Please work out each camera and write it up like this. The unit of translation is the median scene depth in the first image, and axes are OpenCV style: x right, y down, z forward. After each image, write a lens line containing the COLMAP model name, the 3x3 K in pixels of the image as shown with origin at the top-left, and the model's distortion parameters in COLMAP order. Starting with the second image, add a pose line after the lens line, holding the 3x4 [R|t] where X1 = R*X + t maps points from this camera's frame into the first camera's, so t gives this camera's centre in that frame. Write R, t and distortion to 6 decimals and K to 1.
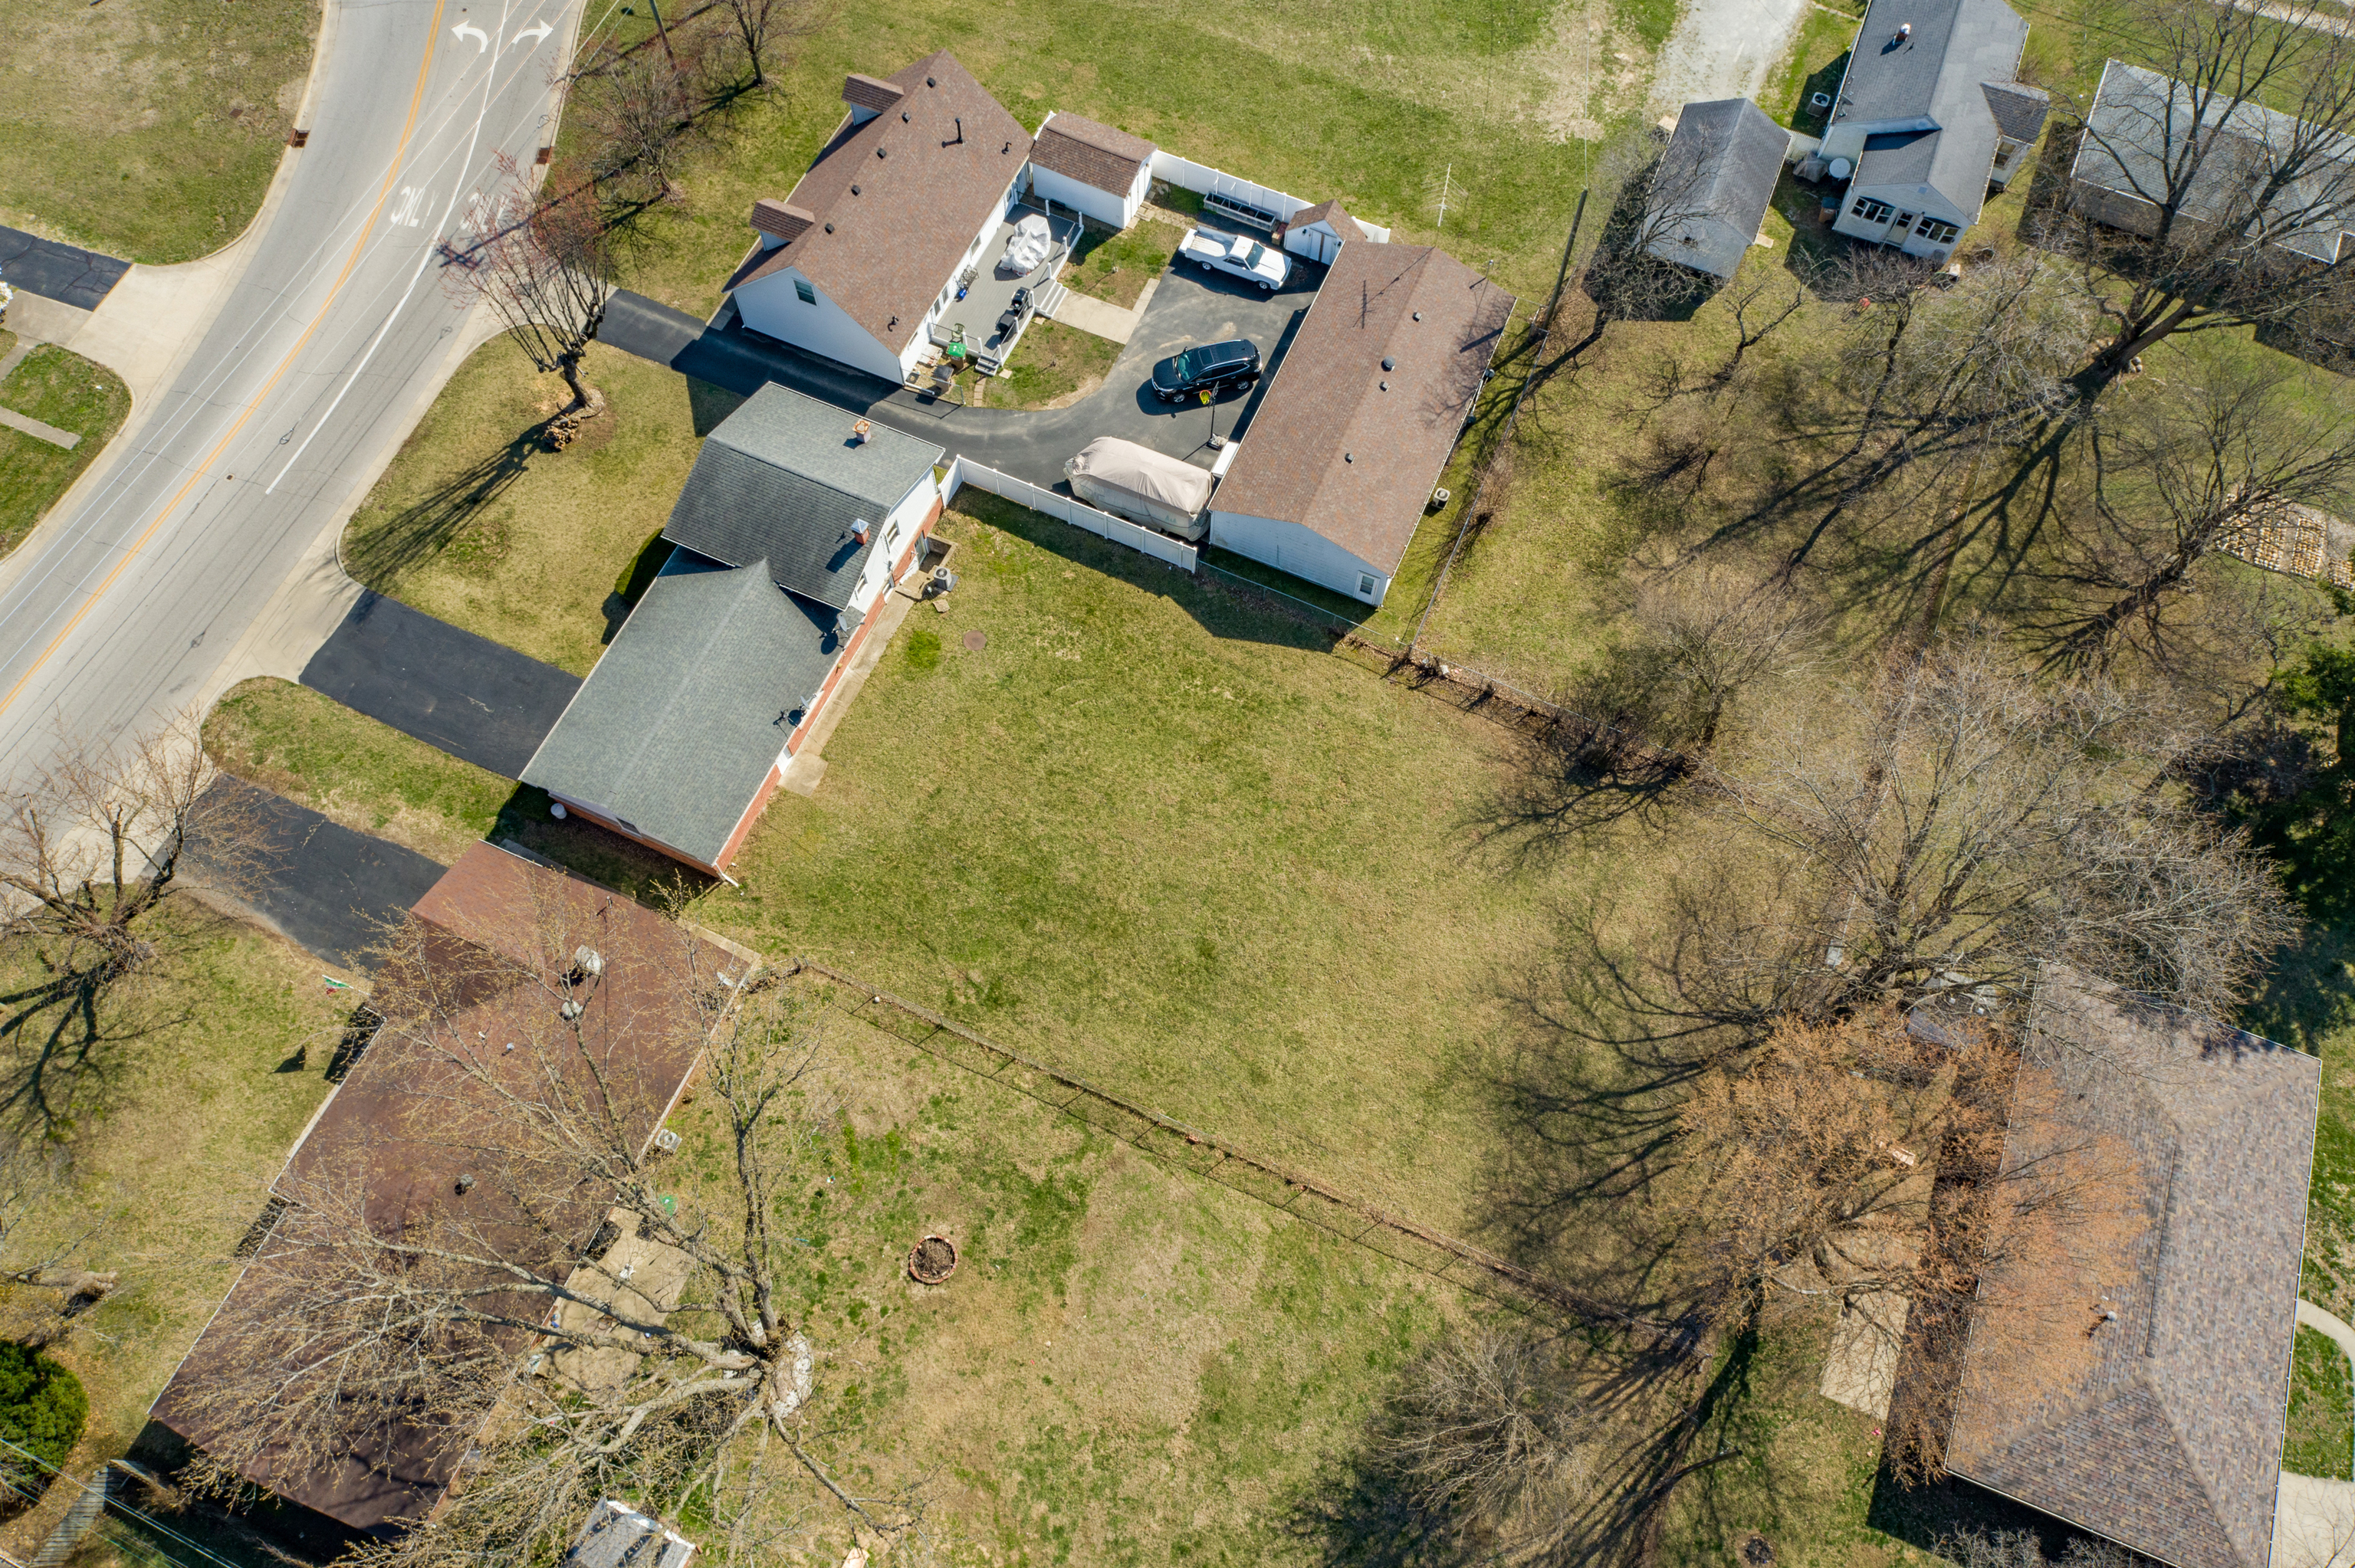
lens RADIAL K [[1564.1, 0, 1177.5], [0, 1564.1, 784.0], [0, 0, 1]] dist [0.000792, 0.004014]
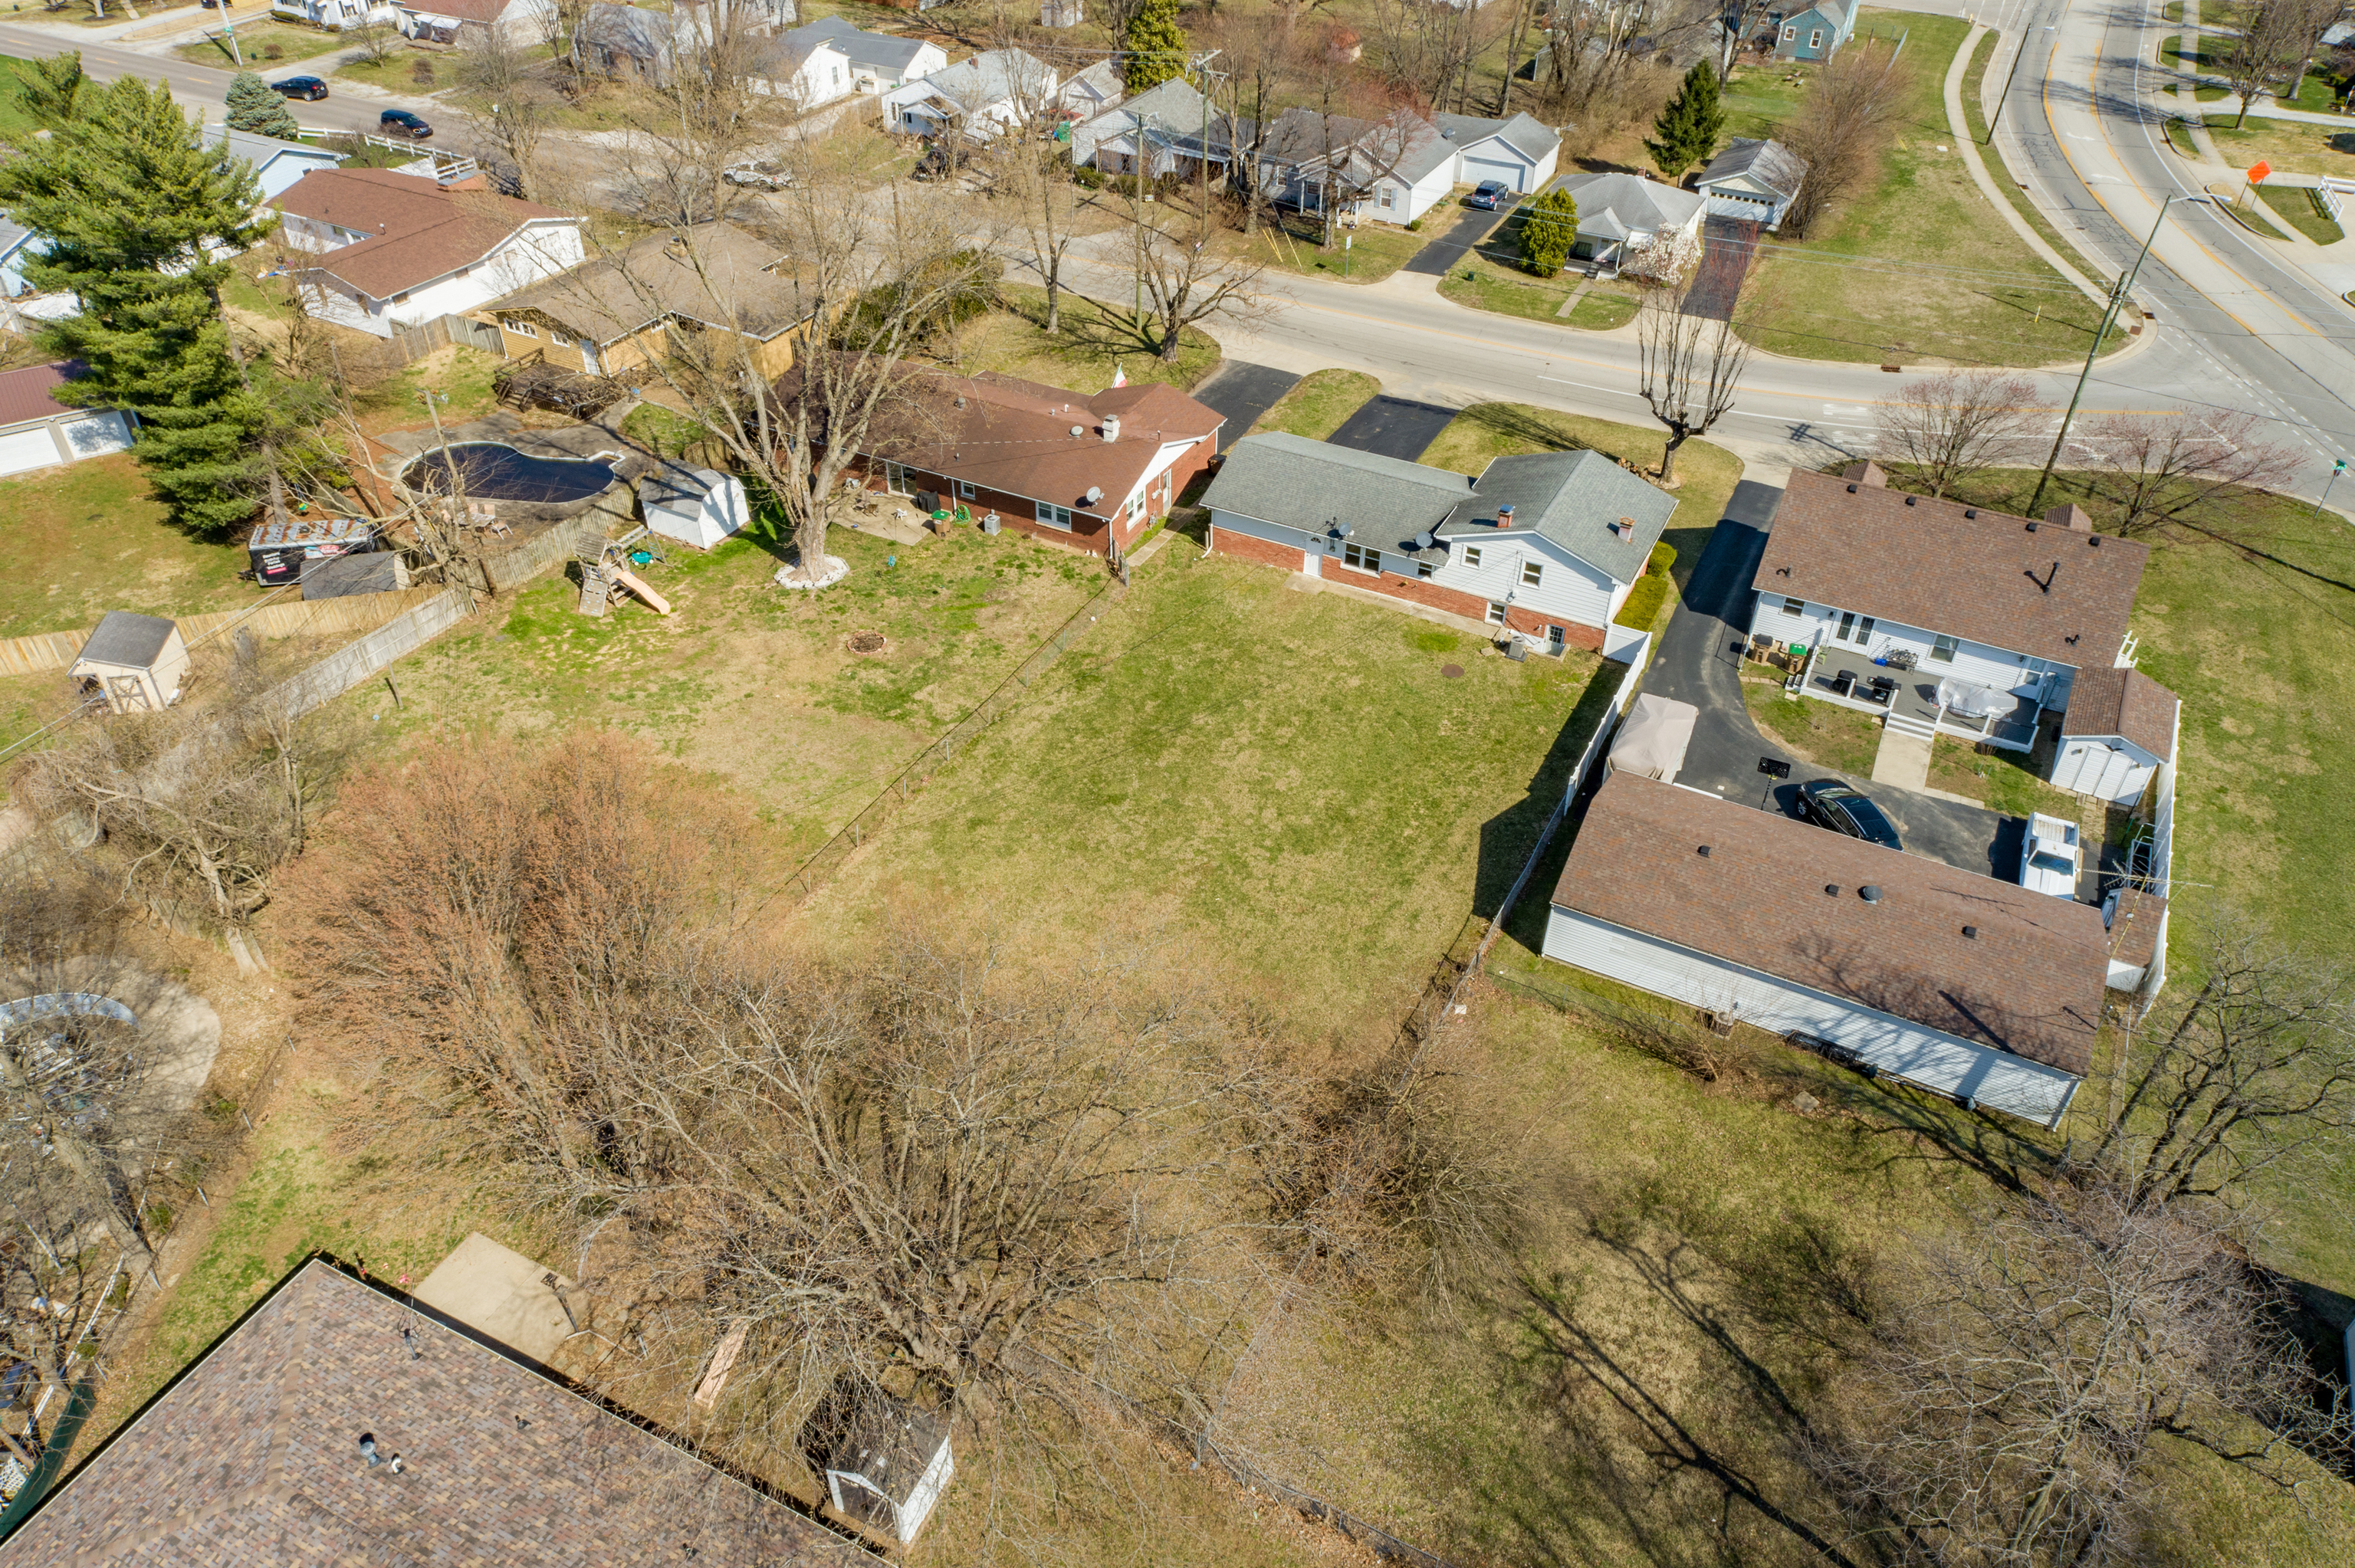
lens RADIAL K [[1594.3, 0, 1174.1], [0, 1594.3, 781.7], [0, 0, 1]] dist [-0.003852, 0.008355]
pose [[-0.064070, 0.602994, -0.795169, 0.735230], [-0.913377, 0.285576, 0.290153, -0.203923], [0.402041, 0.744879, 0.532464, 0.428030]]
